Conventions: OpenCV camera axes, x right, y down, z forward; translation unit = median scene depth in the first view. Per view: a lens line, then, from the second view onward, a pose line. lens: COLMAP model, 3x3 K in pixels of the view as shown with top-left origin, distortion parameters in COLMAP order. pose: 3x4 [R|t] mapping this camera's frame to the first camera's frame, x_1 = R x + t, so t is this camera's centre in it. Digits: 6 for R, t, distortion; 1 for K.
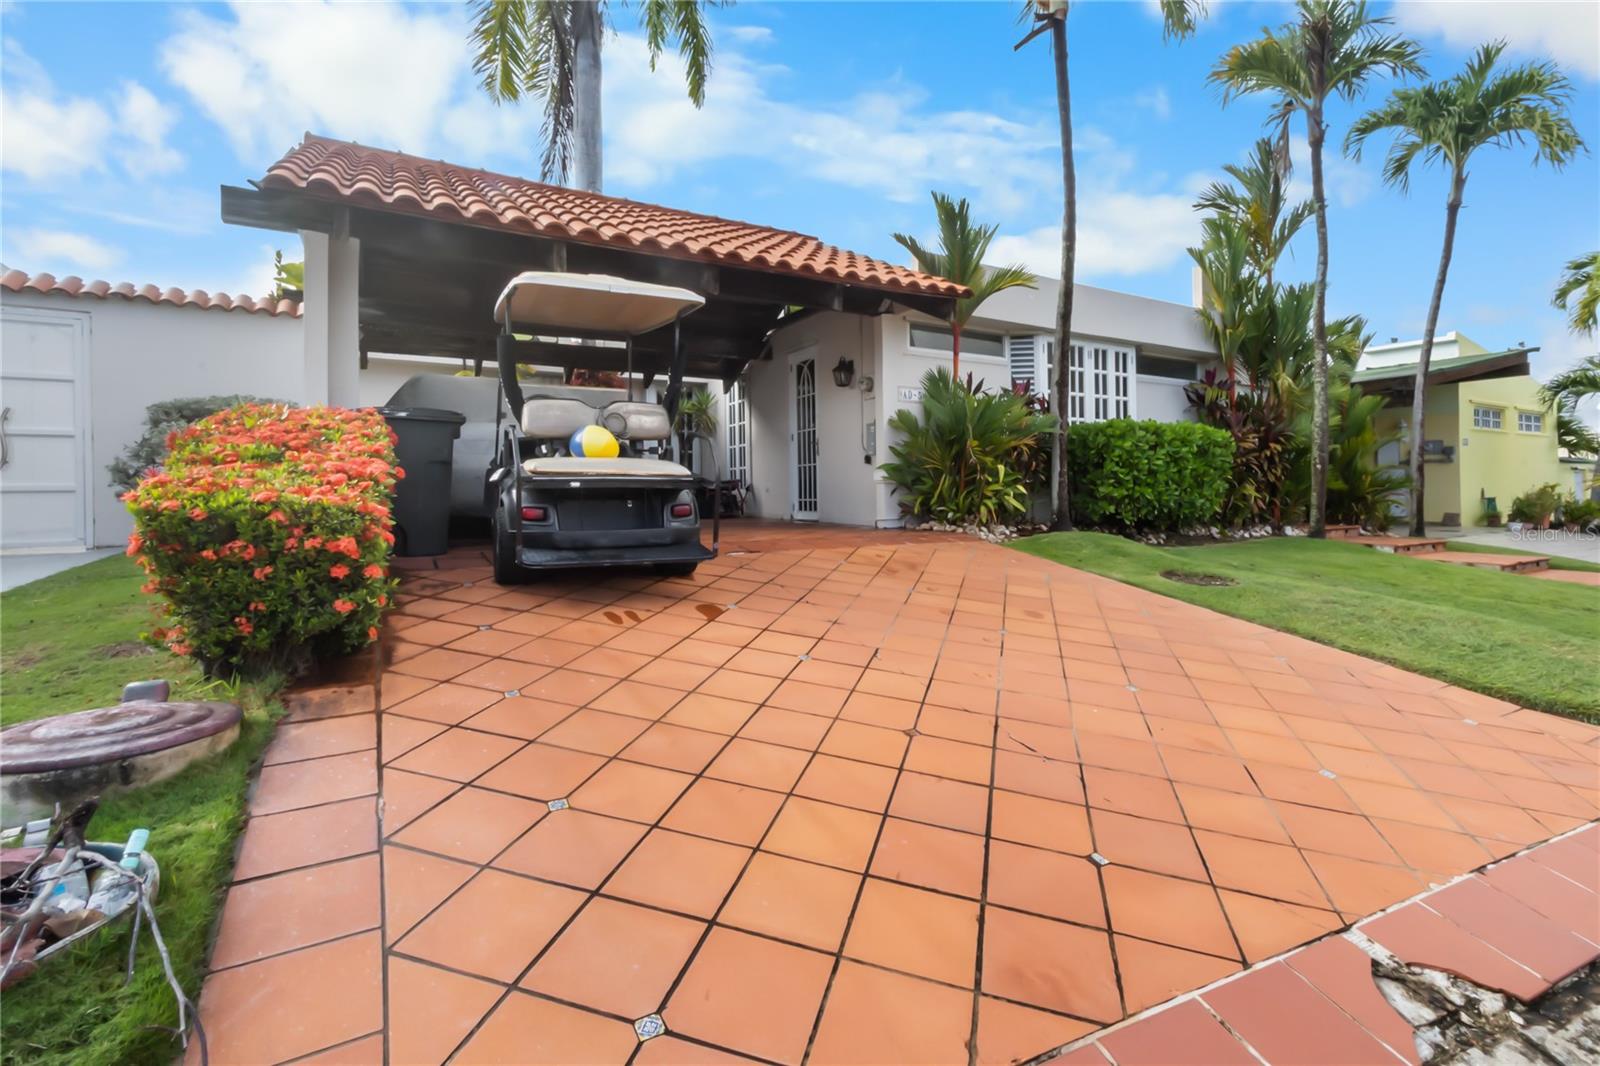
lens RADIAL K [[745.3, 0, 810.0], [0, 745.3, 472.5], [0, 0, 1]] dist [0.000557, -0.000022]
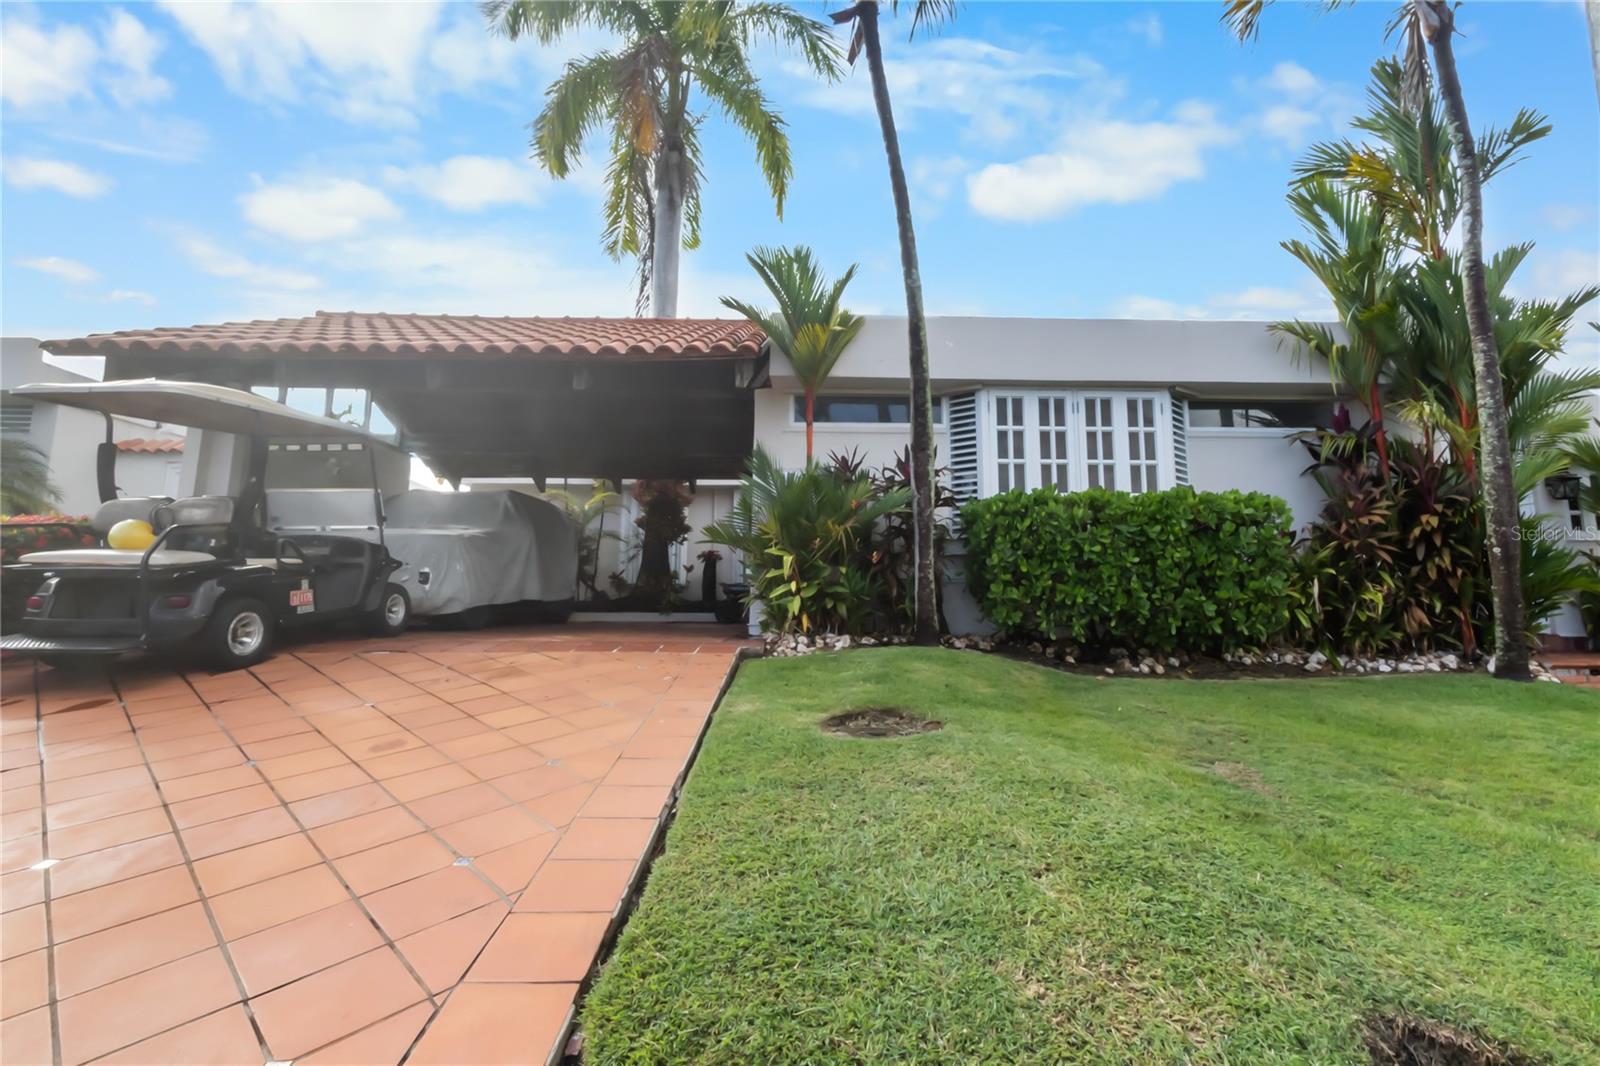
lens RADIAL K [[739.2, 0, 823.7], [0, 739.2, 494.6], [0, 0, 1]] dist [0.002191, 0.000349]
pose [[0.875176, -0.063977, -0.479556, 0.488350], [0.005197, 0.992404, -0.122912, 0.015882], [0.483777, 0.105078, 0.868861, 0.245071]]
